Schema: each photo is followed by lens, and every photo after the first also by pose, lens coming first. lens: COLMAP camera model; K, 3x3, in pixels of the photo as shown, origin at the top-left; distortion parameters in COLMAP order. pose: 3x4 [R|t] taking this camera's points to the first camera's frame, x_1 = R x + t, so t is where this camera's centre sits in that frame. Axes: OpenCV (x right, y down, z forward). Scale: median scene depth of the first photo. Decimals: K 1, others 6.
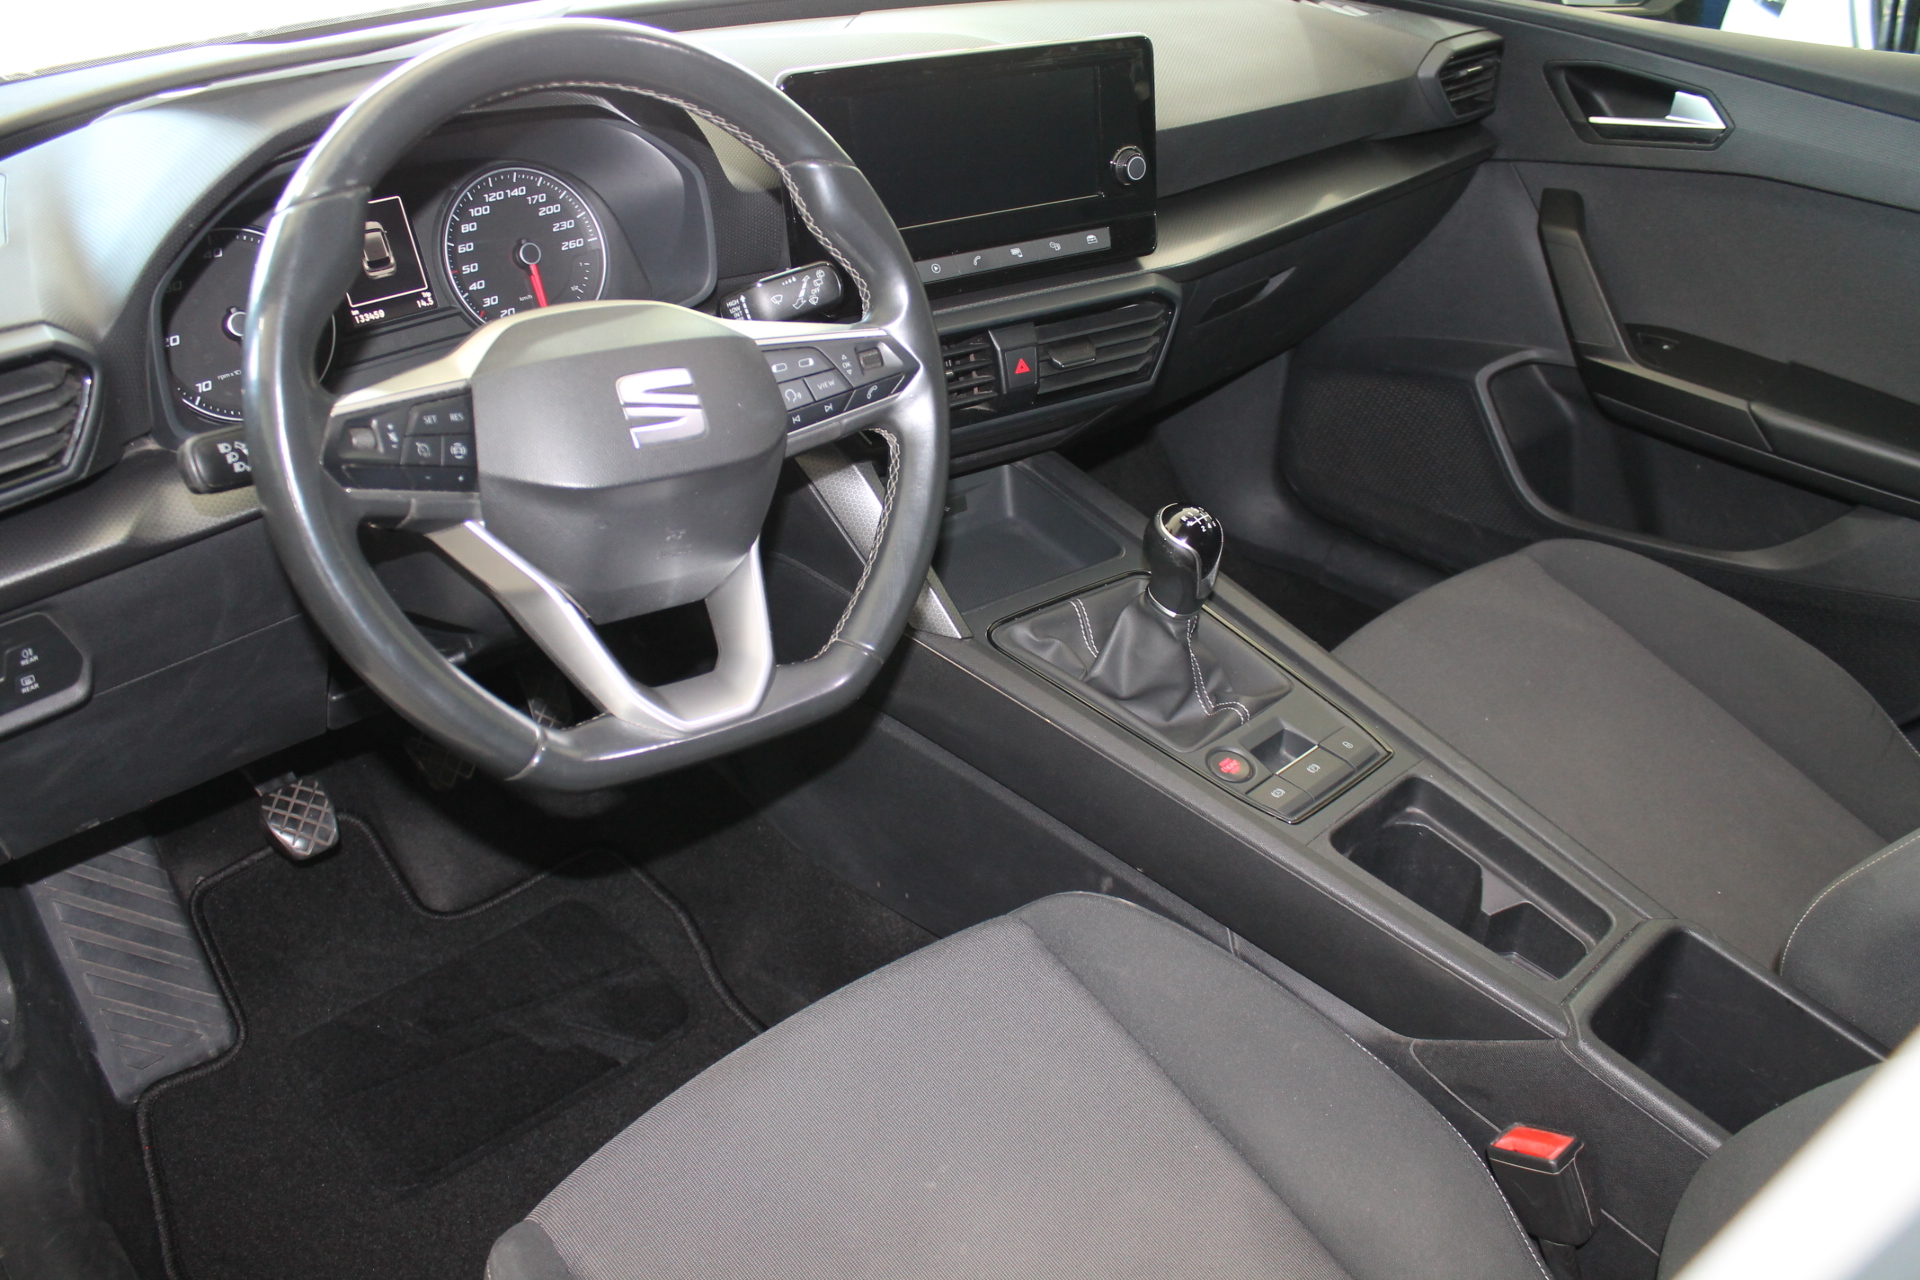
lens RADIAL K [[1590.2, 0, 960.0], [0, 1590.2, 640.0], [0, 0, 1]] dist [-0.172716, 0.147153]
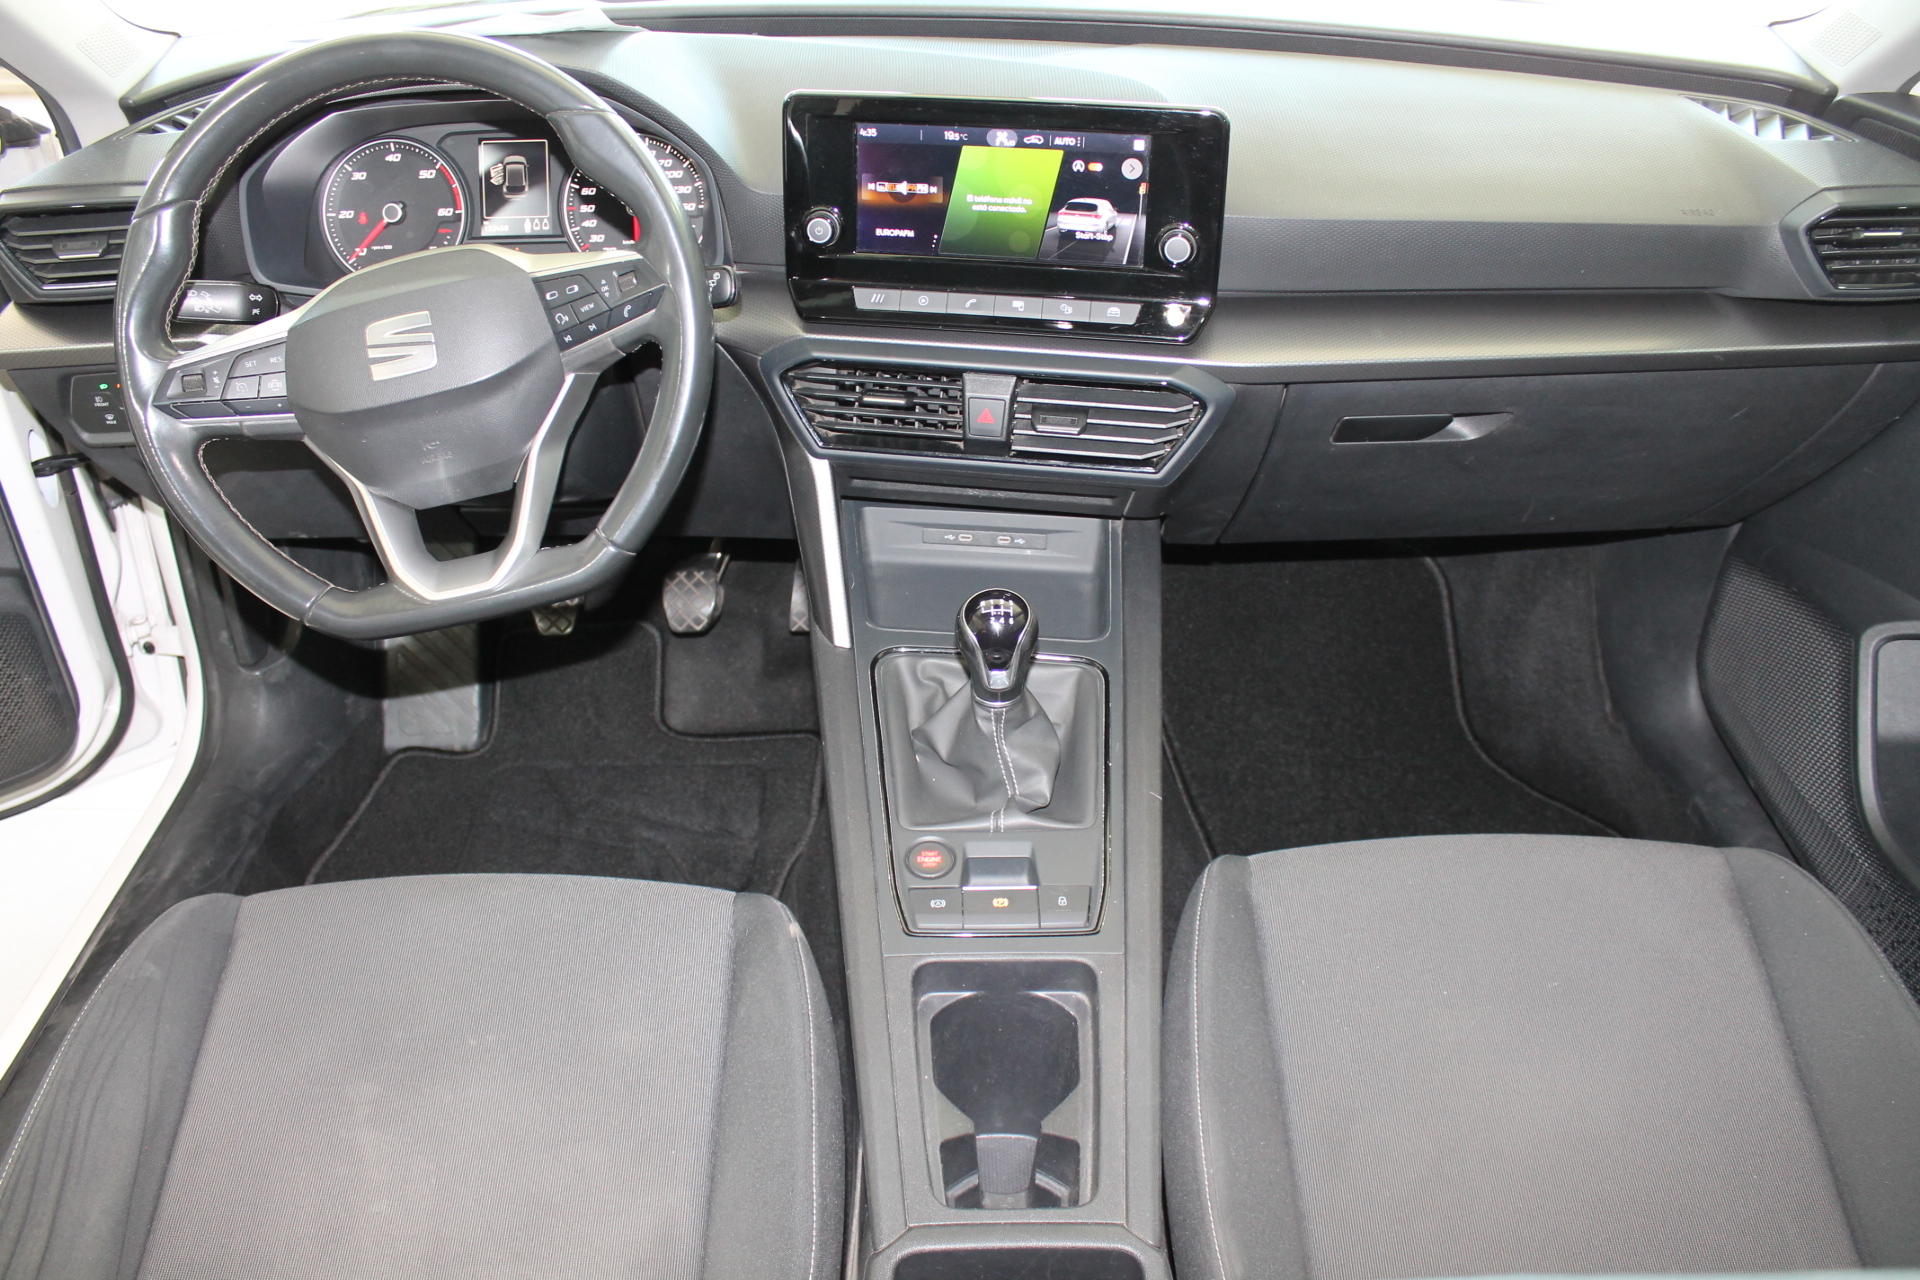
lens RADIAL K [[1590.2, 0, 960.0], [0, 1590.2, 640.0], [0, 0, 1]] dist [-0.172716, 0.147153]
pose [[0.728472, 0.358448, -0.583818, 0.708378], [-0.339345, 0.929102, 0.147017, -0.196002], [0.595124, 0.091019, 0.798463, 0.218571]]
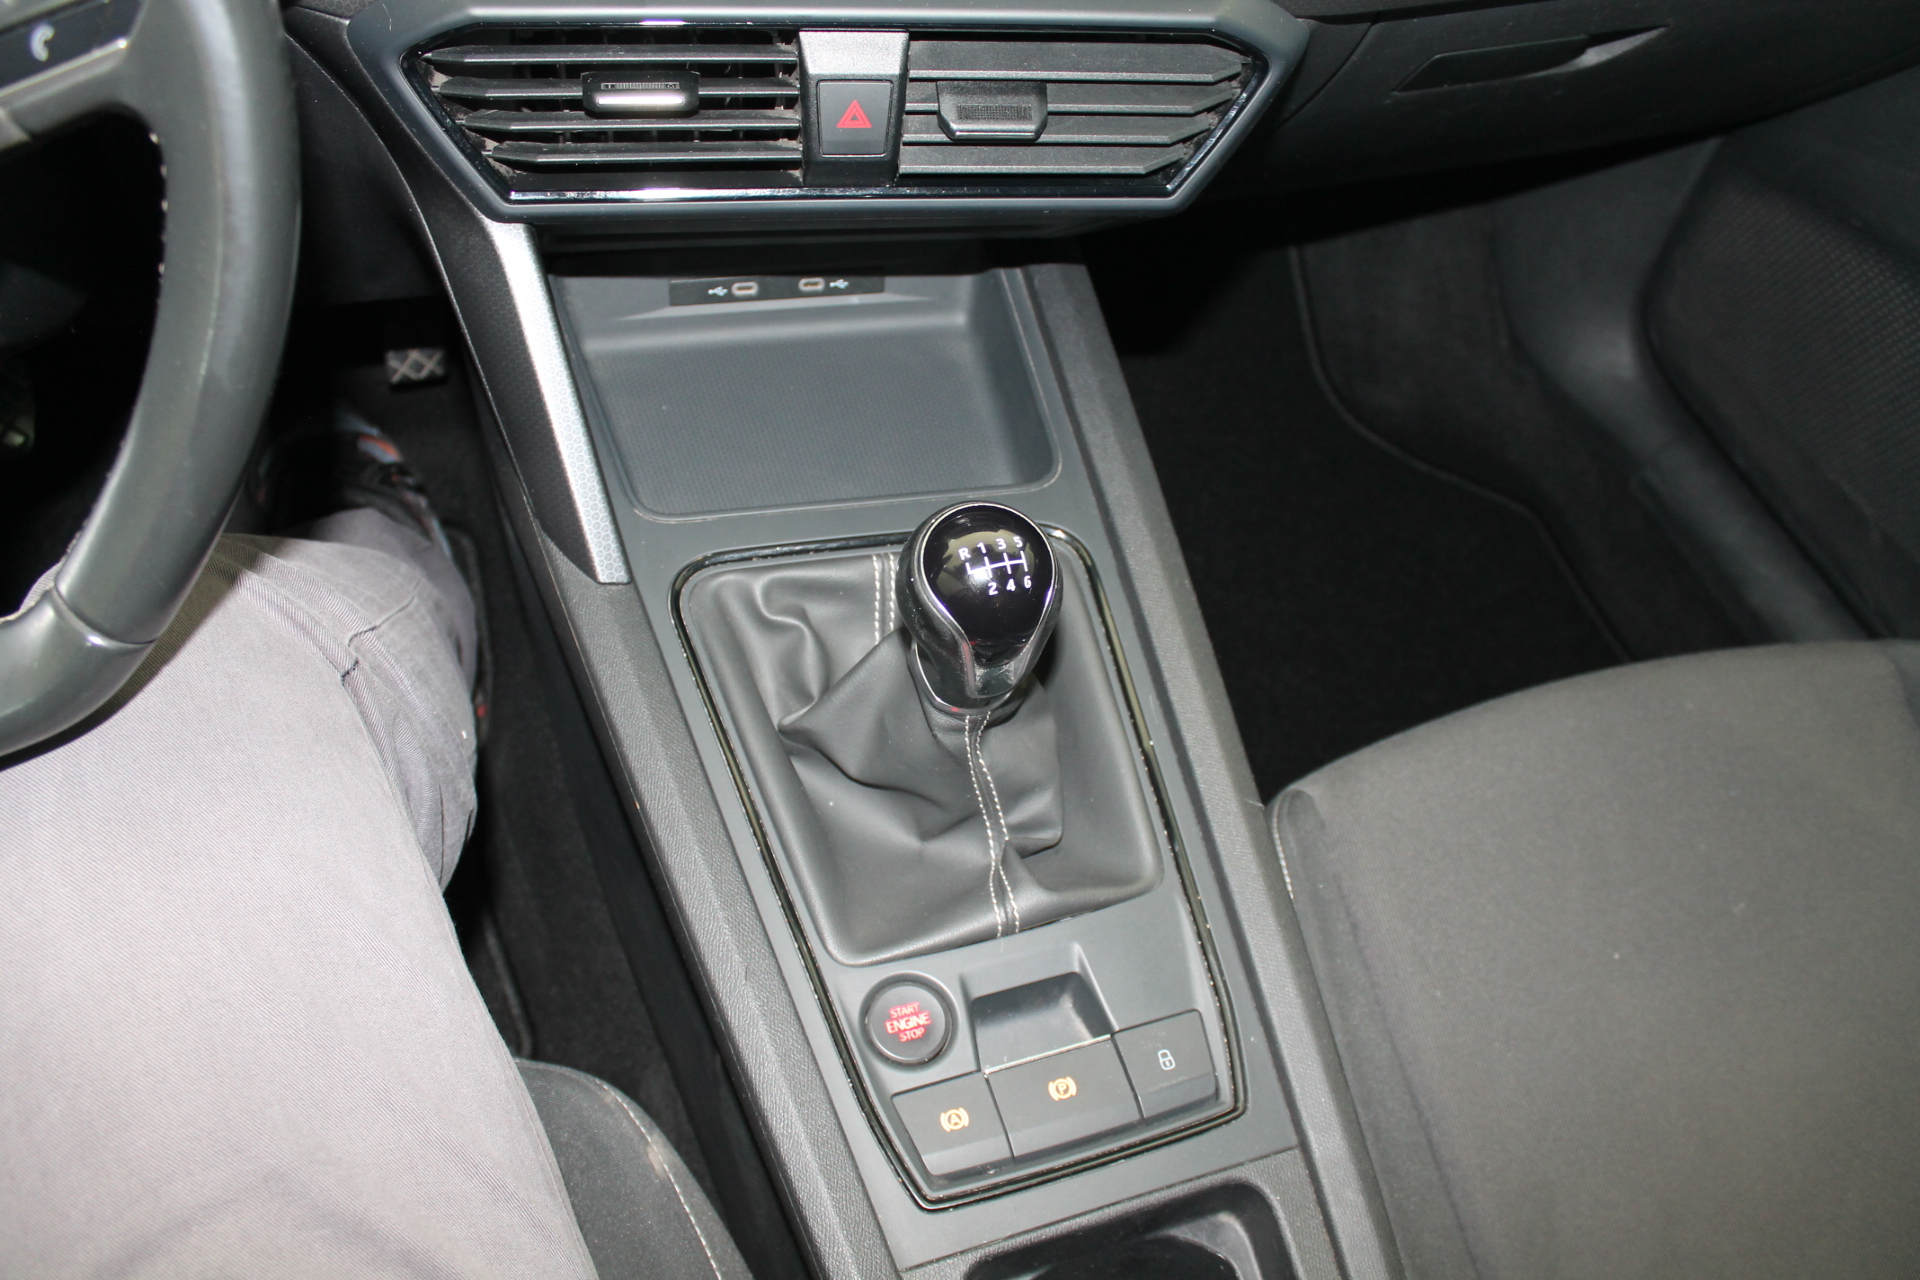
lens RADIAL K [[1590.2, 0, 960.0], [0, 1590.2, 640.0], [0, 0, 1]] dist [-0.172716, 0.147153]
pose [[0.899675, 0.374954, -0.223592, 0.256305], [-0.286549, 0.893592, 0.345518, -0.218660], [0.329354, -0.246784, 0.911386, 0.562836]]
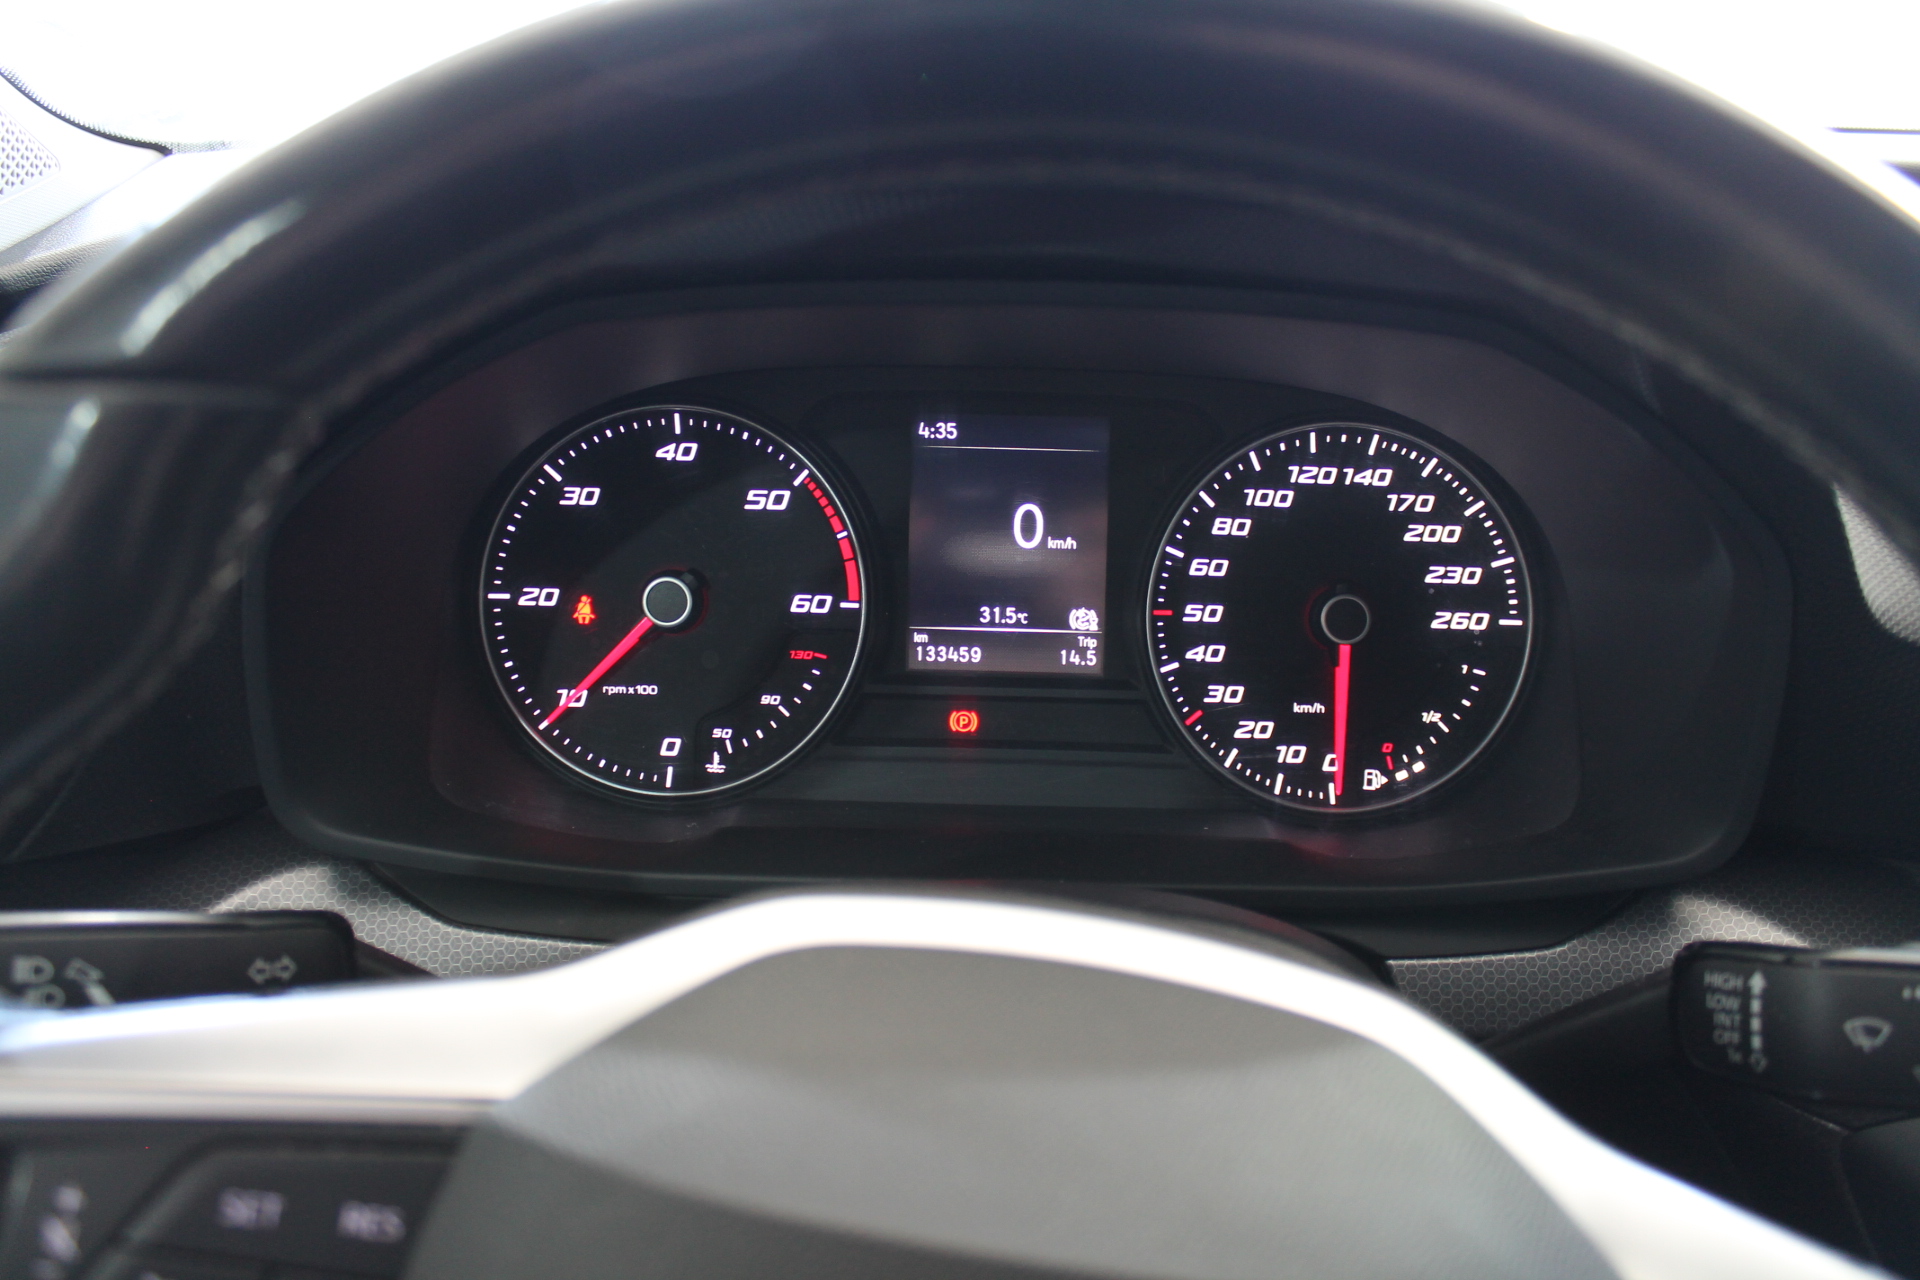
lens RADIAL K [[1590.2, 0, 960.0], [0, 1590.2, 640.0], [0, 0, 1]] dist [-0.172716, 0.147153]
pose [[0.708475, 0.292360, -0.642330, -0.064662], [-0.367003, 0.930035, 0.018515, -0.206739], [0.602803, 0.222620, 0.766204, 0.583394]]
